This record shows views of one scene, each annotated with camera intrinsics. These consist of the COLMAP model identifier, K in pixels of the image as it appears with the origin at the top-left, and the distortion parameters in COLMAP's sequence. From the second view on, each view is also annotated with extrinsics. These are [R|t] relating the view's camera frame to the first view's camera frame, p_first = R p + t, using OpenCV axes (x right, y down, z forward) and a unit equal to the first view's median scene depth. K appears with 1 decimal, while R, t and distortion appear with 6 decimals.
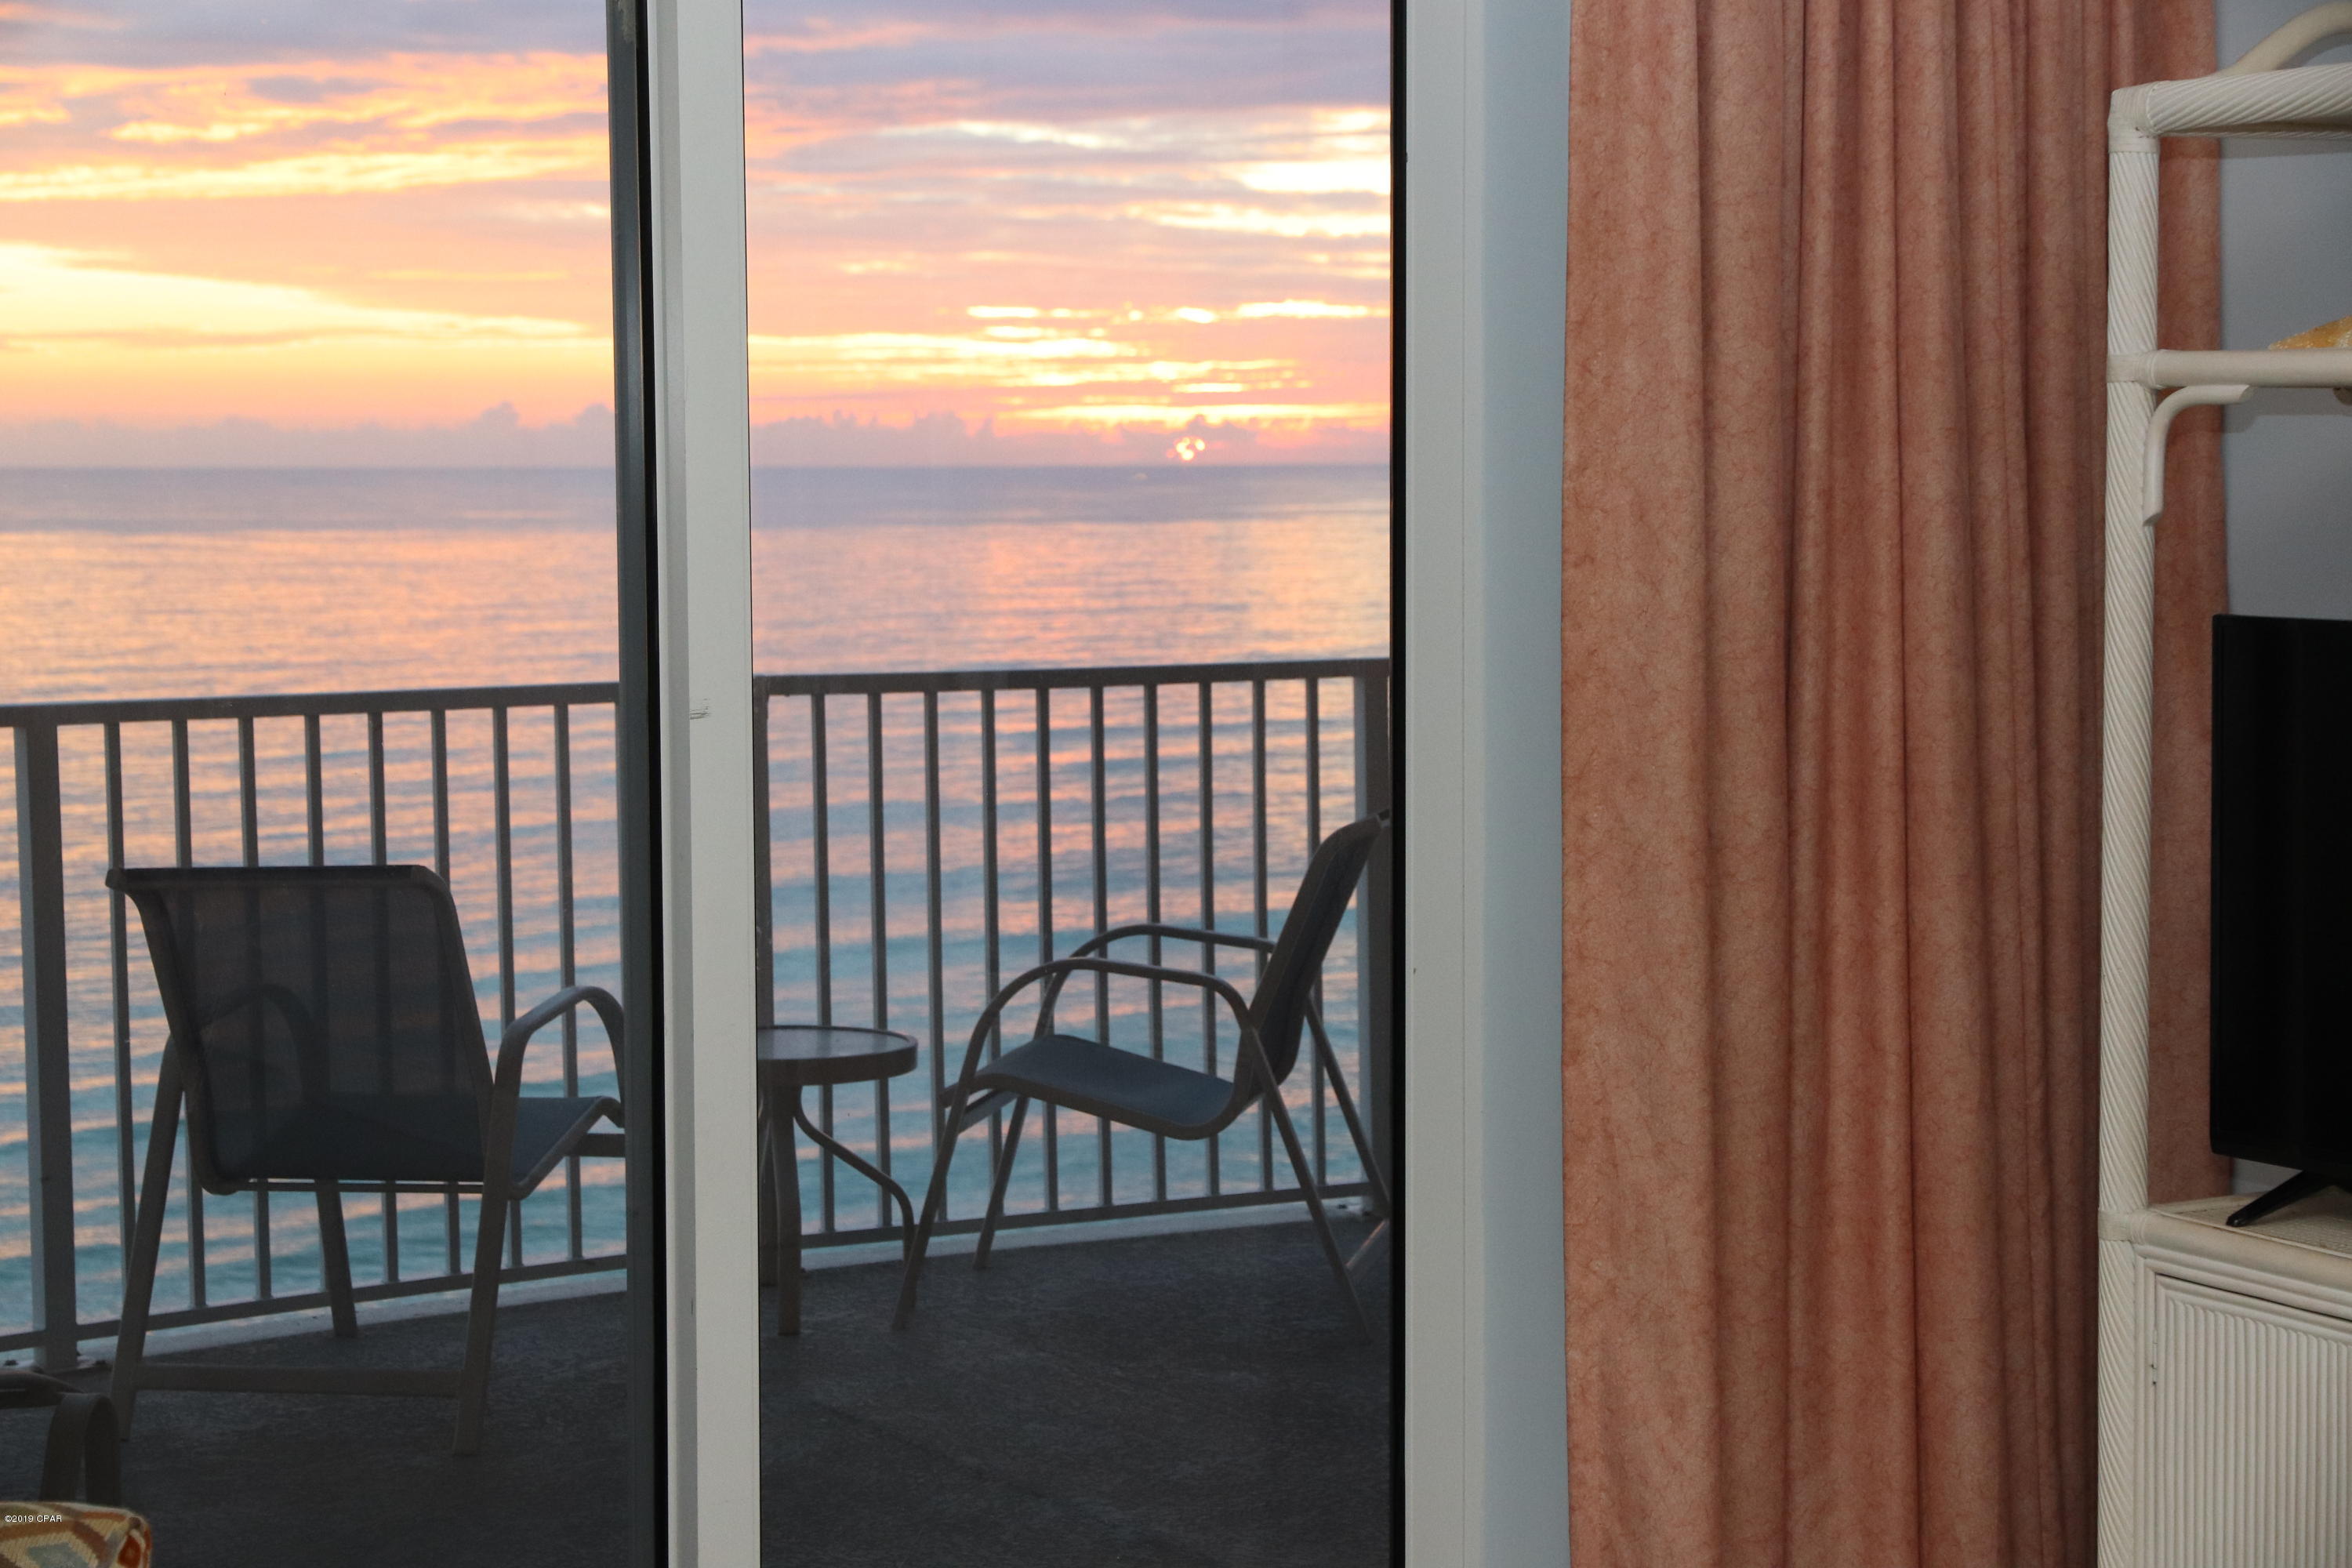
lens RADIAL K [[4366.1, 0, 1176.0], [0, 4366.1, 784.0], [0, 0, 1]] dist [0.060573, 1.692406]
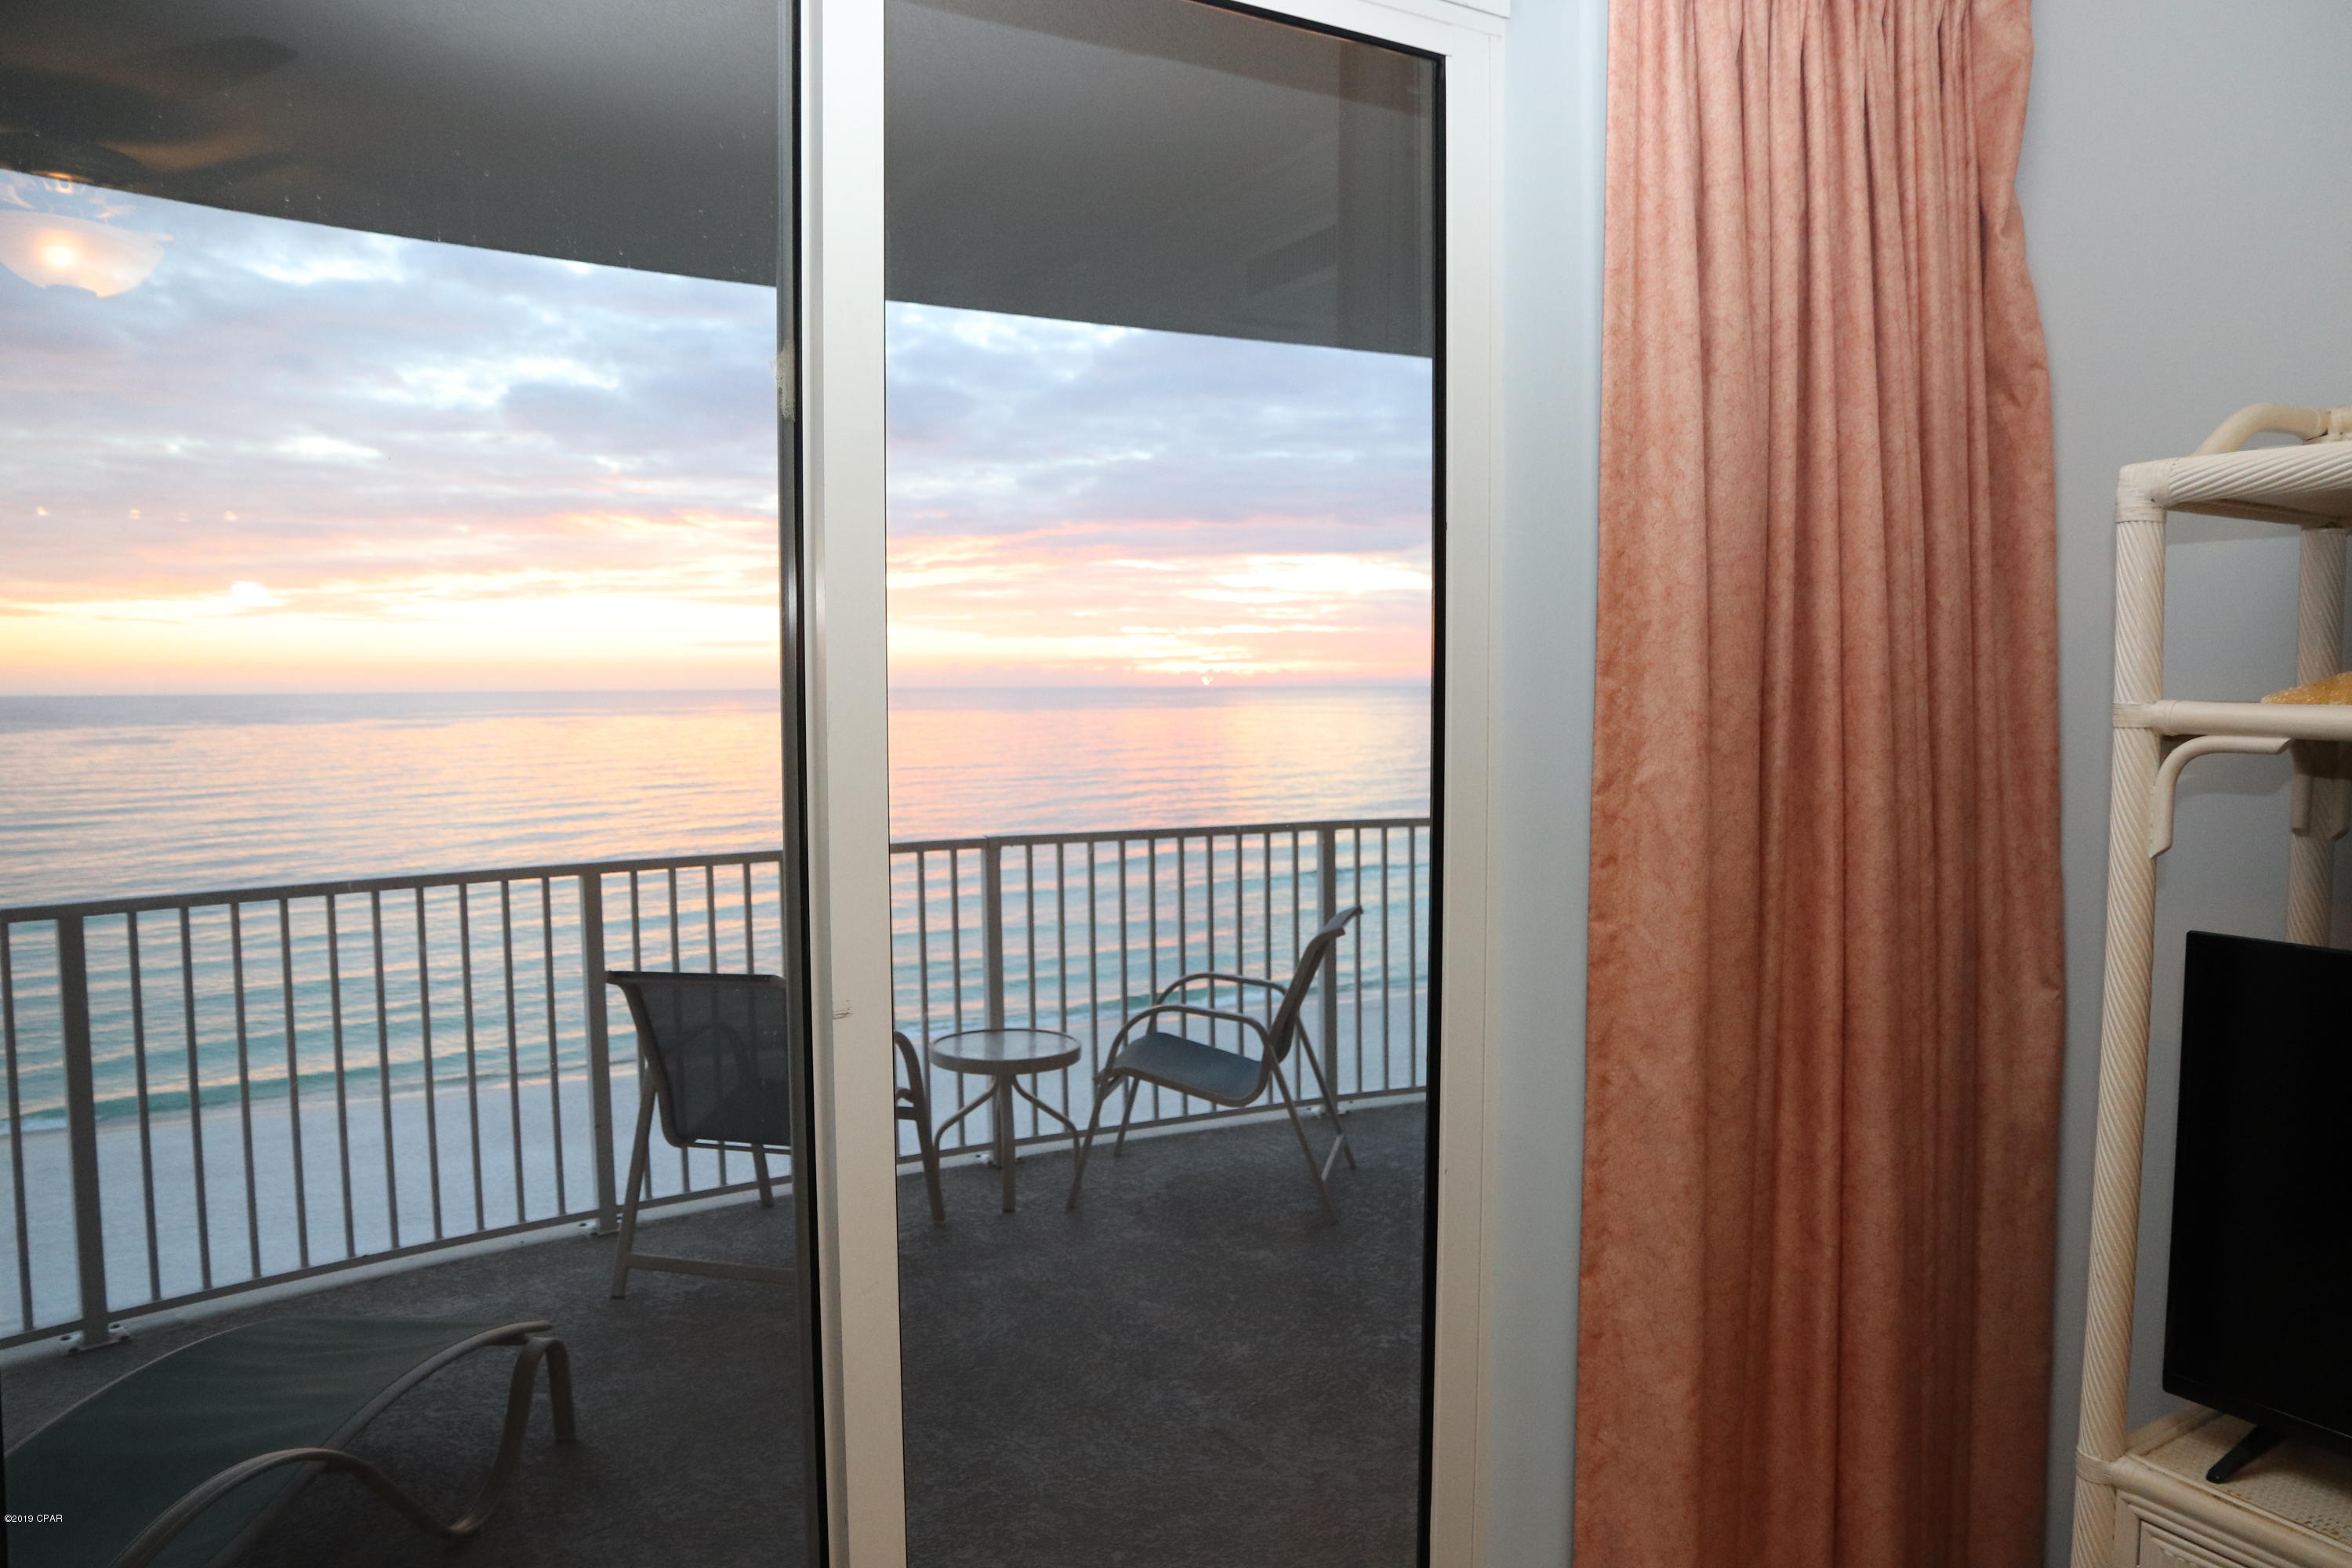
lens RADIAL K [[1630.0, 0, 1190.2], [0, 1630.0, 788.9], [0, 0, 1]] dist [-0.117825, 0.085296]
pose [[0.999960, 0.004374, -0.007846, -0.016039], [-0.004462, 0.999927, -0.011265, -0.063504], [0.007796, 0.011300, 0.999906, 0.543447]]
